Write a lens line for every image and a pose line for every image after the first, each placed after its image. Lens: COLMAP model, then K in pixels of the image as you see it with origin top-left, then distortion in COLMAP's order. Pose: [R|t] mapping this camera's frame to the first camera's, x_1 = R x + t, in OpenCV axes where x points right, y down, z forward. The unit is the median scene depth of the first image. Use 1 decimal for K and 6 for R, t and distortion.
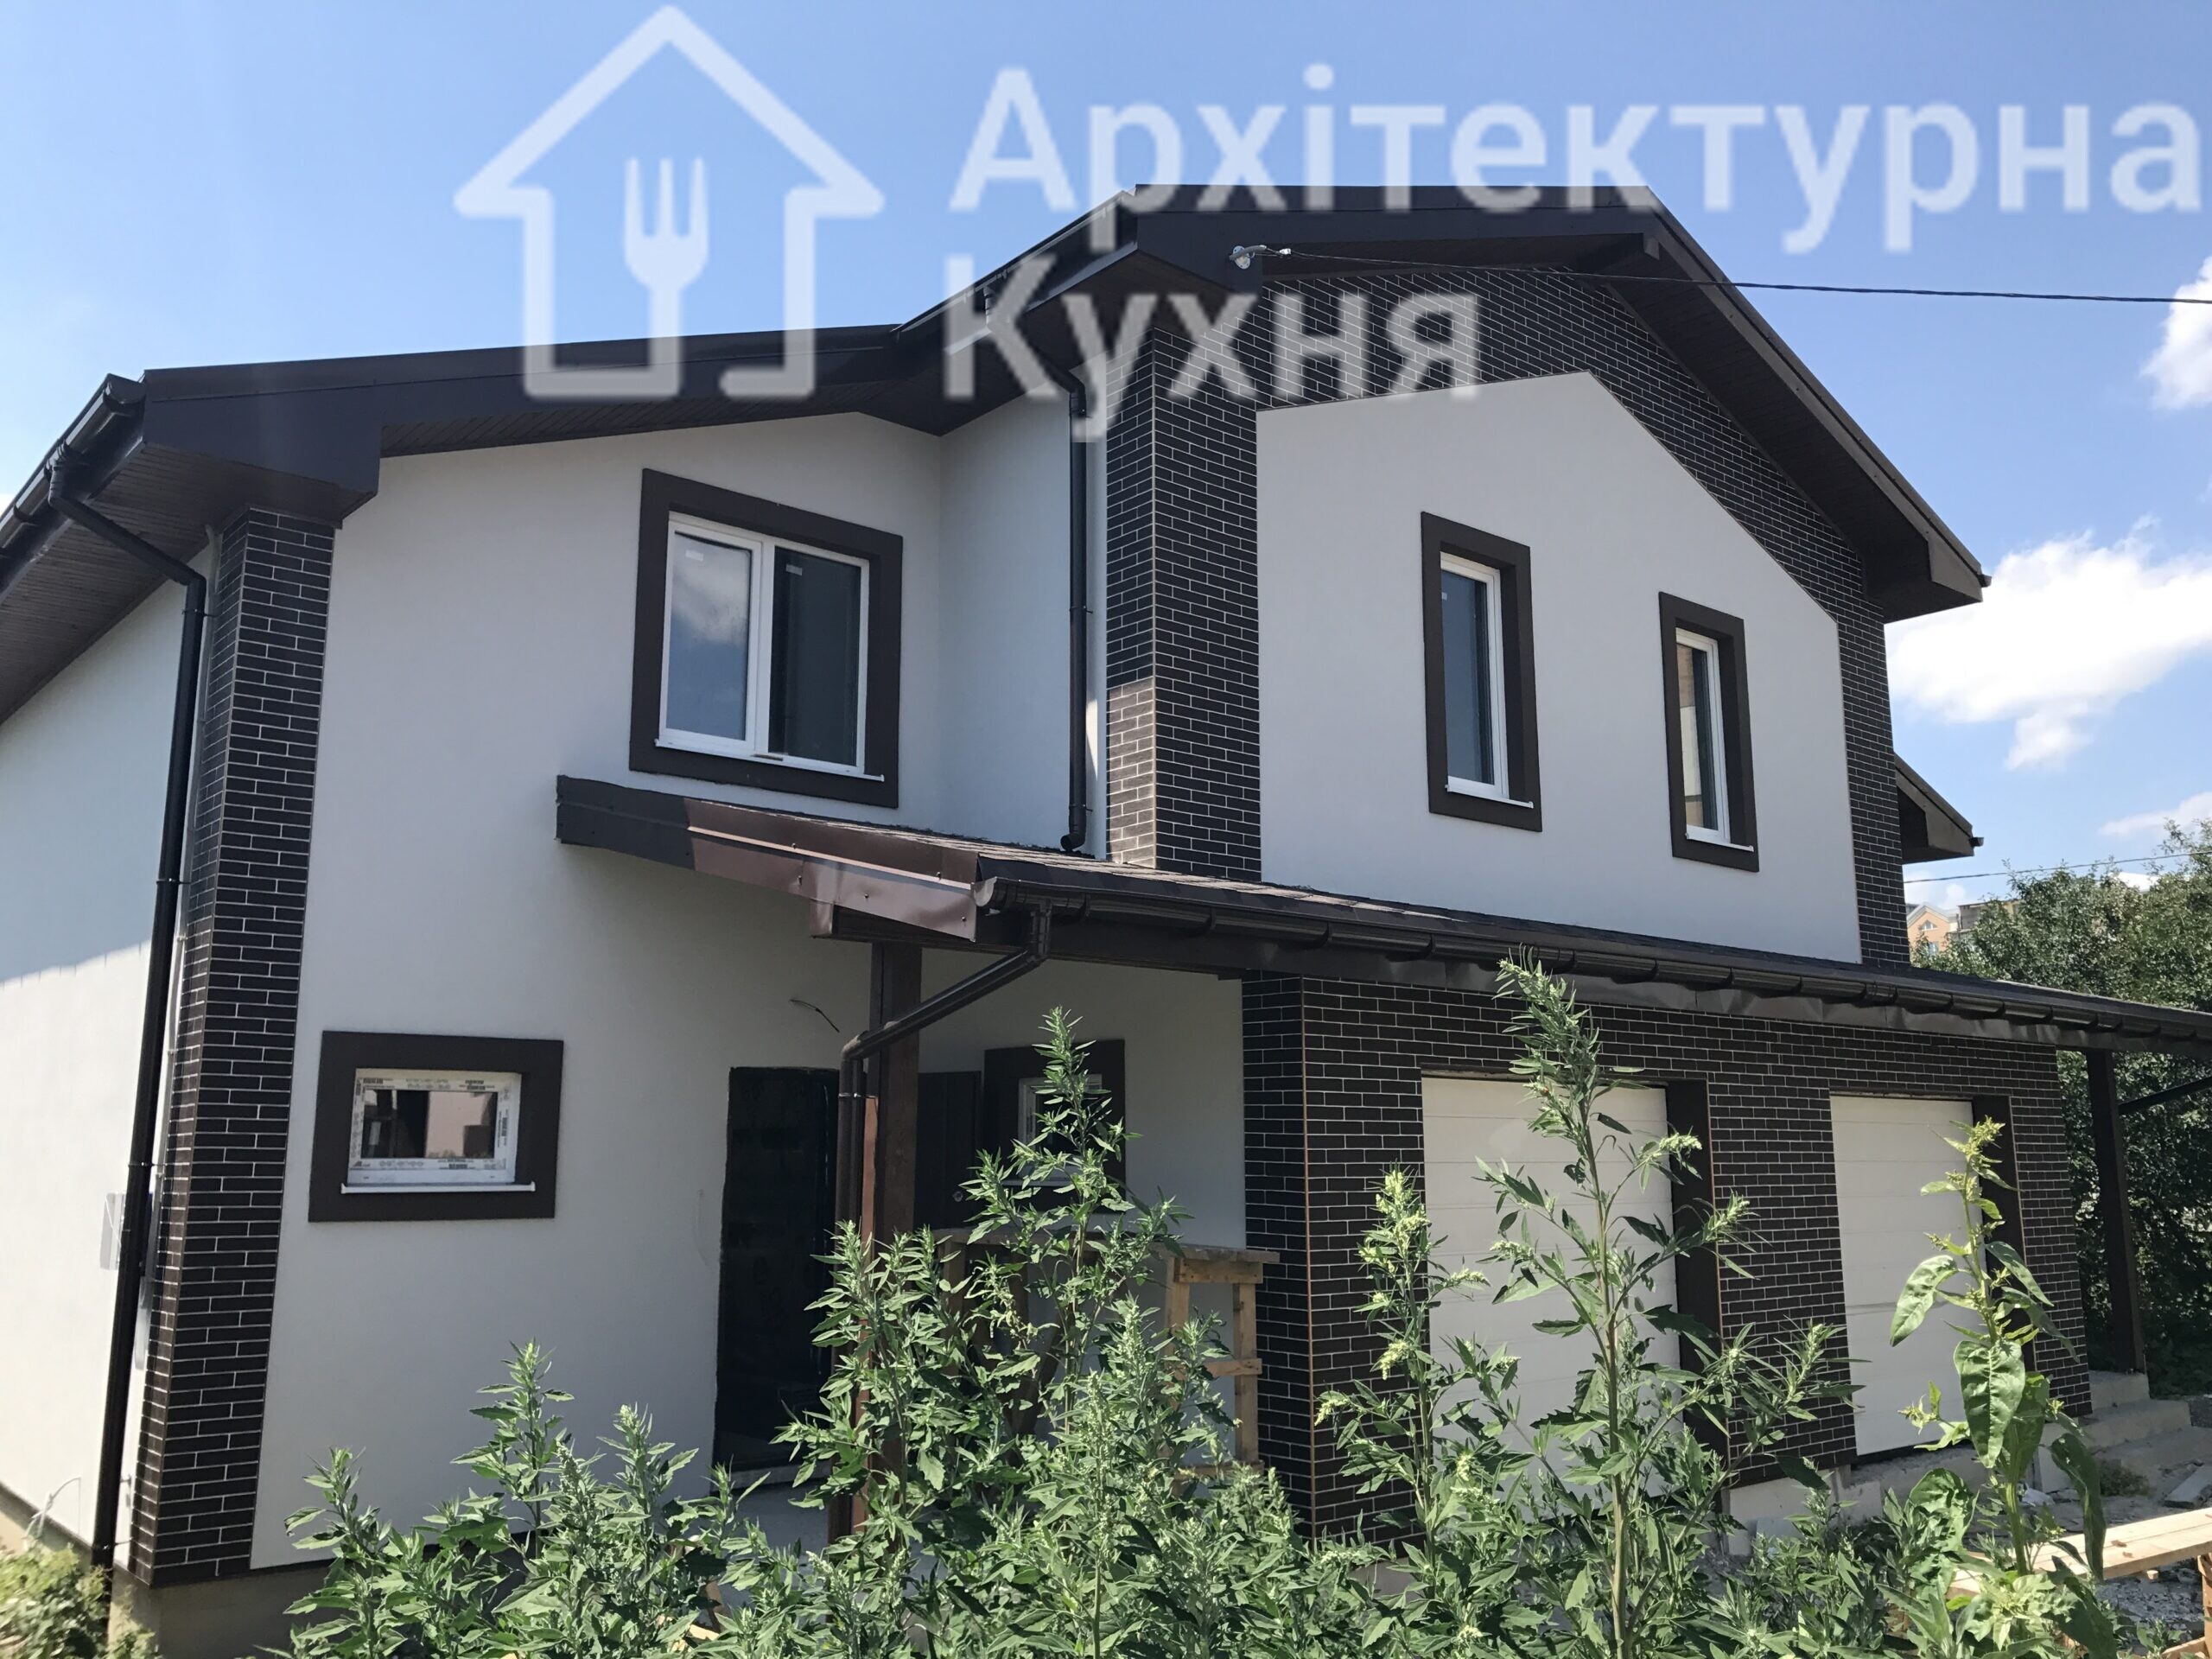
lens RADIAL K [[1830.3, 0, 1102.2], [0, 1830.3, 782.2], [0, 0, 1]] dist [0.011278, -0.002483]
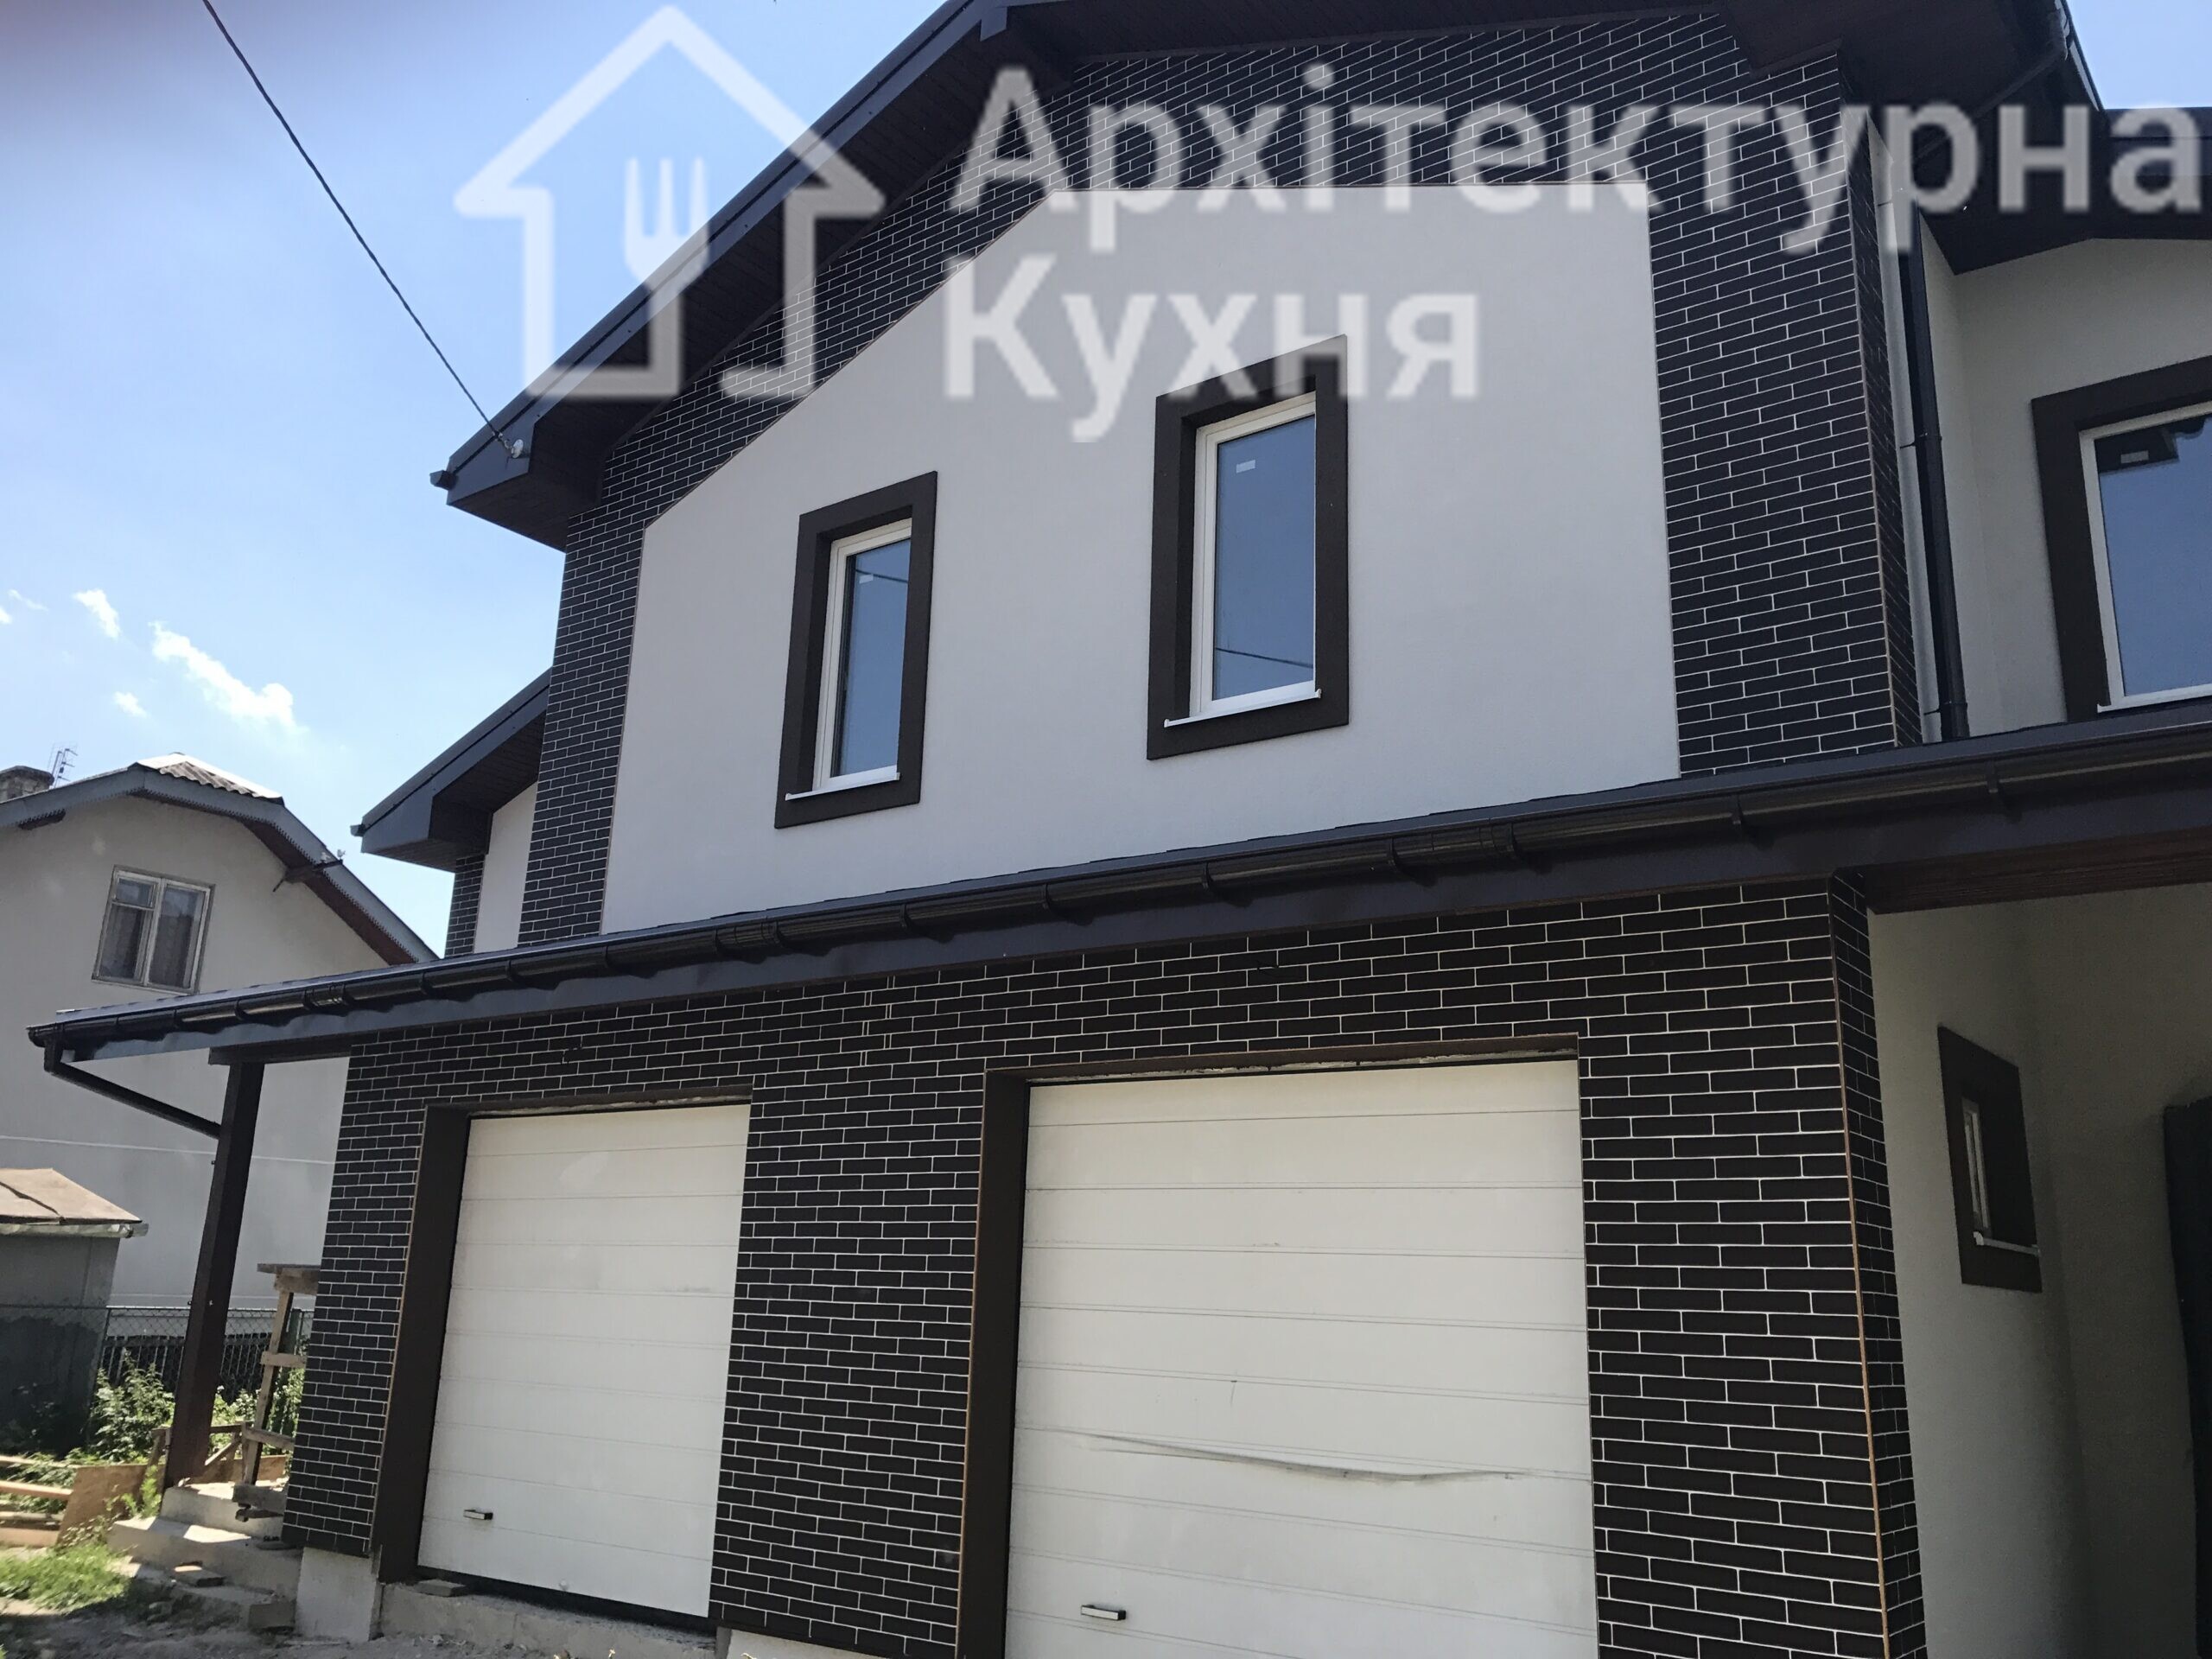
lens RADIAL K [[1823.0, 0, 1100.2], [0, 1823.0, 777.0], [0, 0, 1]] dist [0.006660, -0.002327]
pose [[0.209998, -0.235456, -0.948927, 1.295321], [0.190529, 0.961816, -0.196490, 0.241430], [0.958958, -0.139535, 0.246841, 1.071564]]
